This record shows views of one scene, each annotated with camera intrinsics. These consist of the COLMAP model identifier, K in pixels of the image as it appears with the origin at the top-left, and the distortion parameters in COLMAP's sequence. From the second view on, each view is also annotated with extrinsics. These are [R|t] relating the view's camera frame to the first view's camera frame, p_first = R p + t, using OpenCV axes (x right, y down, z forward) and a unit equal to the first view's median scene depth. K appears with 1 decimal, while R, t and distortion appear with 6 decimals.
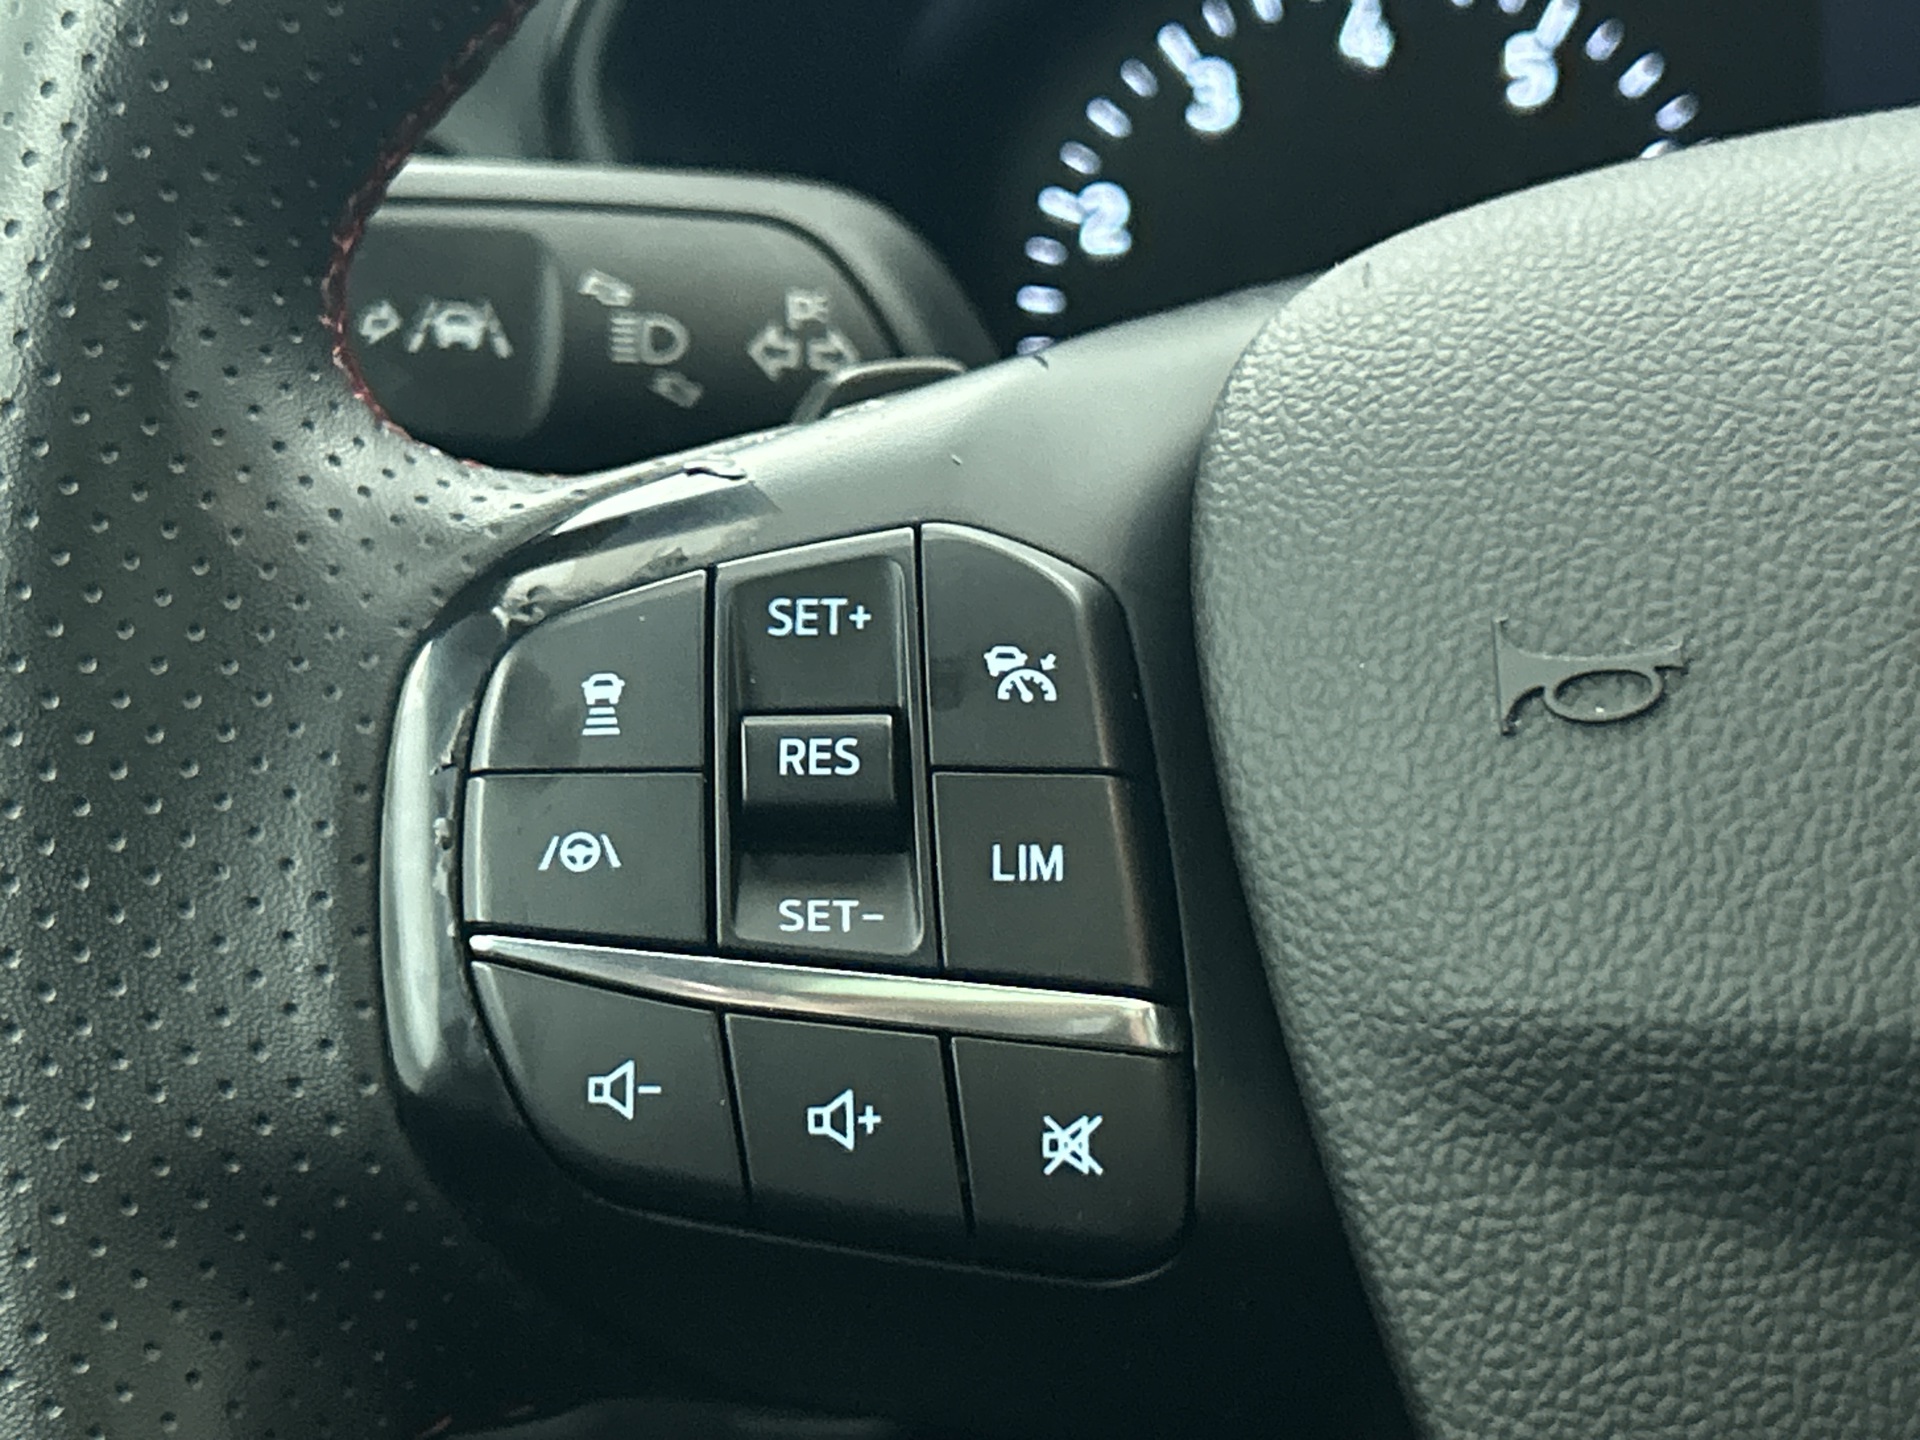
lens RADIAL K [[4072.1, 0, 989.5], [0, 4072.1, 839.7], [0, 0, 1]] dist [0.131870, 0.000000]
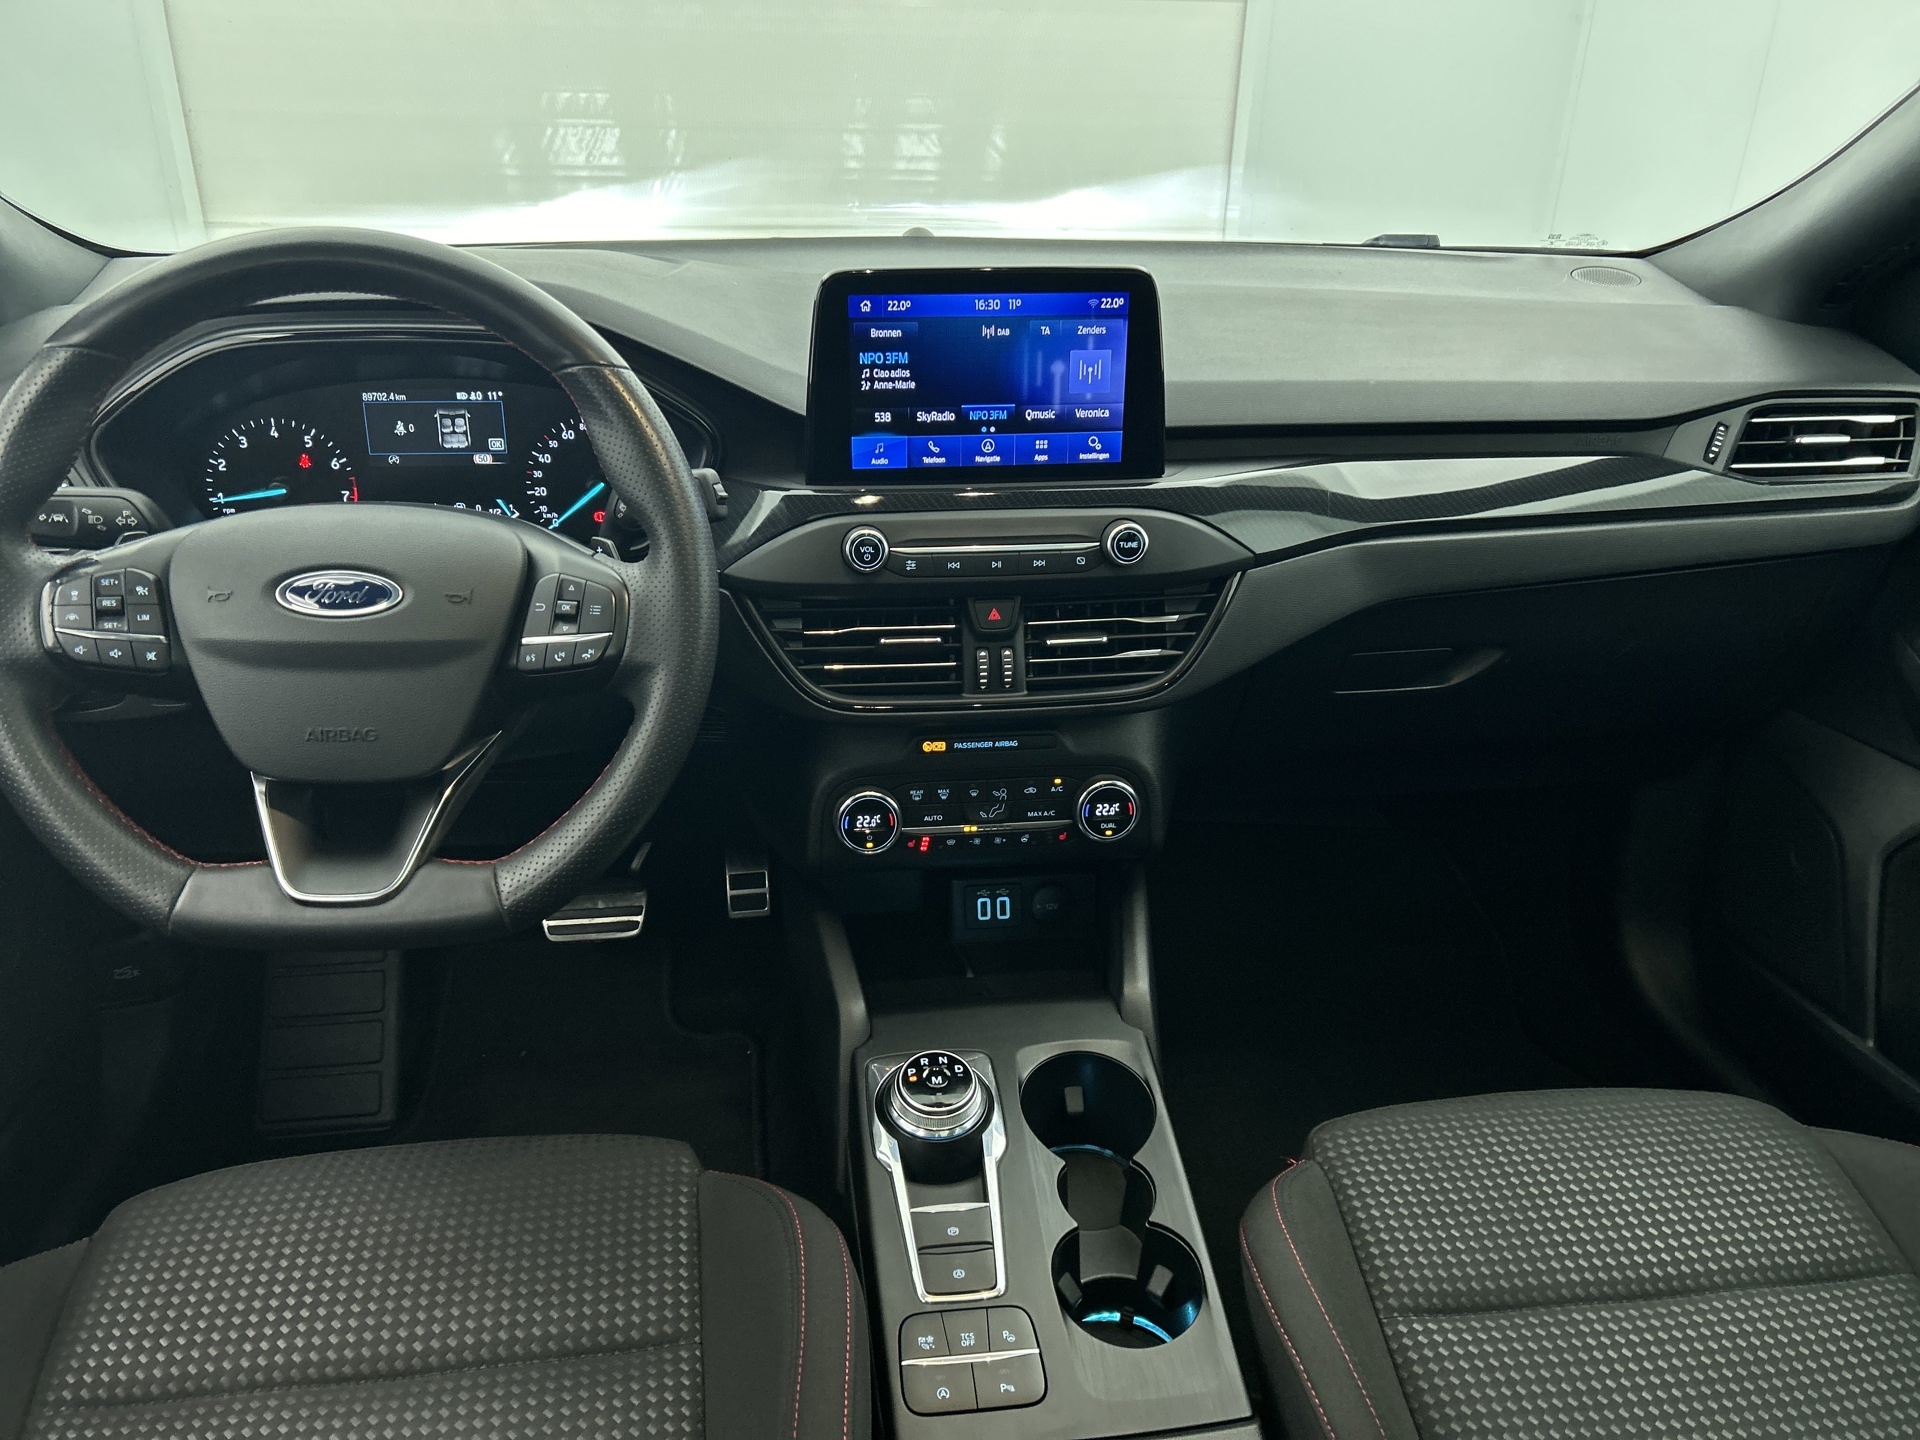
lens RADIAL K [[1429.4, 0, 972.8], [0, 1429.4, 713.2], [0, 0, 1]] dist [0.050863, -0.038948]
pose [[0.932423, -0.041028, 0.359032, 0.466206], [-0.009612, 0.990367, 0.138136, -0.200622], [-0.361241, -0.132252, 0.923046, -1.998110]]
